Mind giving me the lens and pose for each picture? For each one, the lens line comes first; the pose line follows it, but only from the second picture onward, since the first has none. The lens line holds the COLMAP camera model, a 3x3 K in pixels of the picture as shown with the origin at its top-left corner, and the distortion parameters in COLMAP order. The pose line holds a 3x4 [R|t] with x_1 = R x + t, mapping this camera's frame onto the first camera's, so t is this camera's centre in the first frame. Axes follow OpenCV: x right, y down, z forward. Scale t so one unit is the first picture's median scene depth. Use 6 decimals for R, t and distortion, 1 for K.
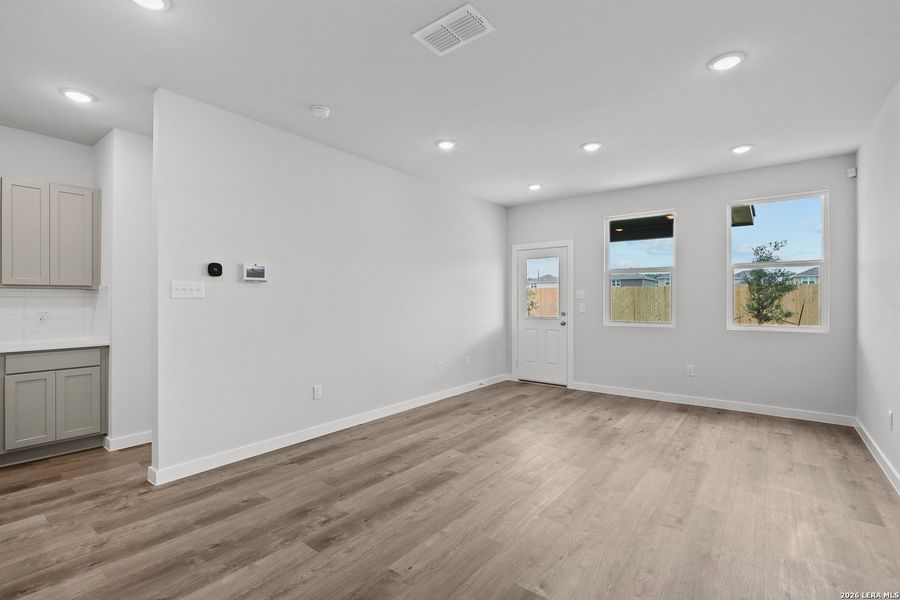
lens RADIAL K [[420.6, 0, 438.6], [0, 420.6, 298.0], [0, 0, 1]] dist [-0.004661, 0.001173]
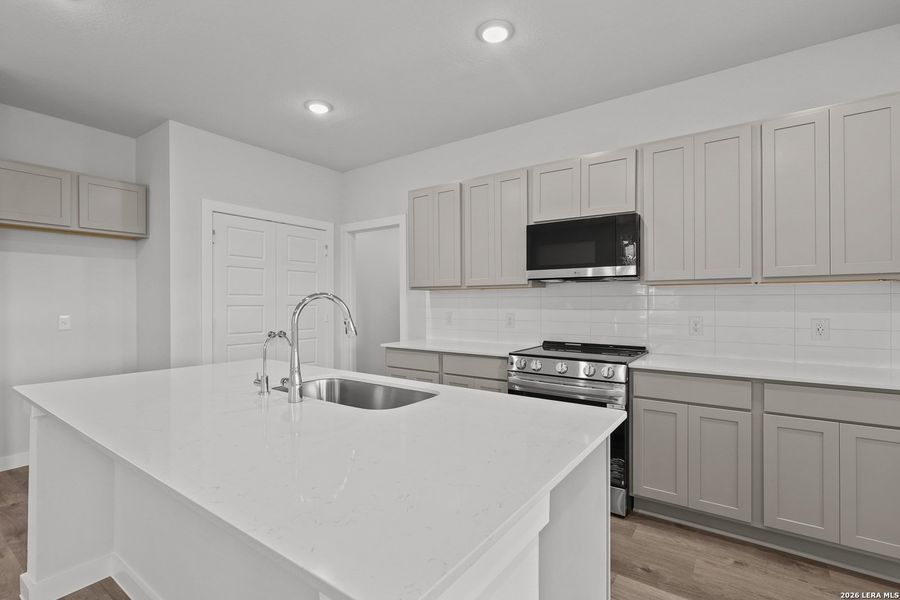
lens RADIAL K [[420.6, 0, 447.7], [0, 420.6, 303.7], [0, 0, 1]] dist [-0.004661, 0.001173]
pose [[0.054111, 0.006618, -0.998513, -0.403829], [0.008680, 0.999937, 0.007098, 0.002360], [0.998497, -0.009051, 0.054050, 0.470985]]
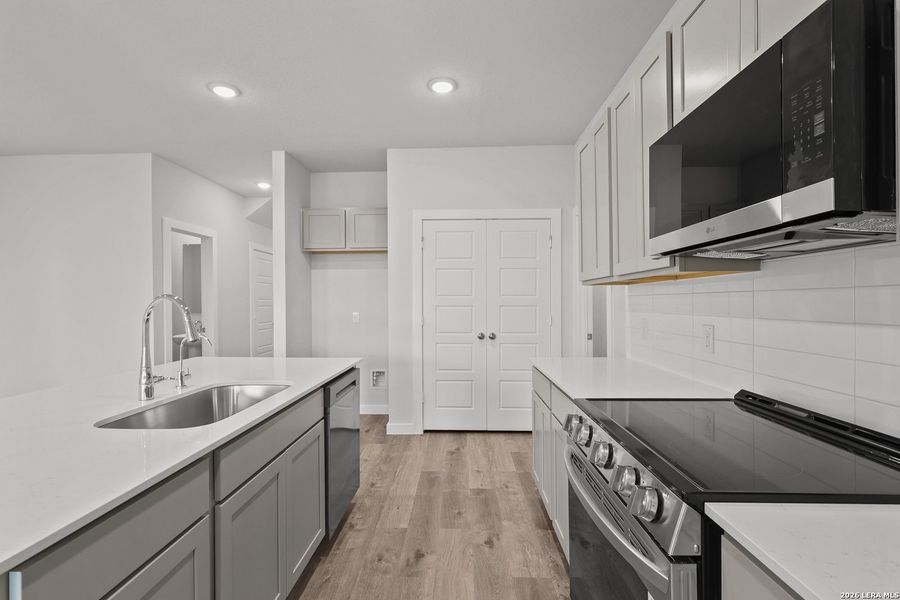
lens RADIAL K [[420.6, 0, 451.6], [0, 420.6, 300.3], [0, 0, 1]] dist [-0.004661, 0.001173]
pose [[-0.800091, 0.001111, -0.599877, -0.915566], [0.009105, 0.999906, -0.010292, 0.006796], [0.599809, -0.013697, -0.800026, 0.960933]]
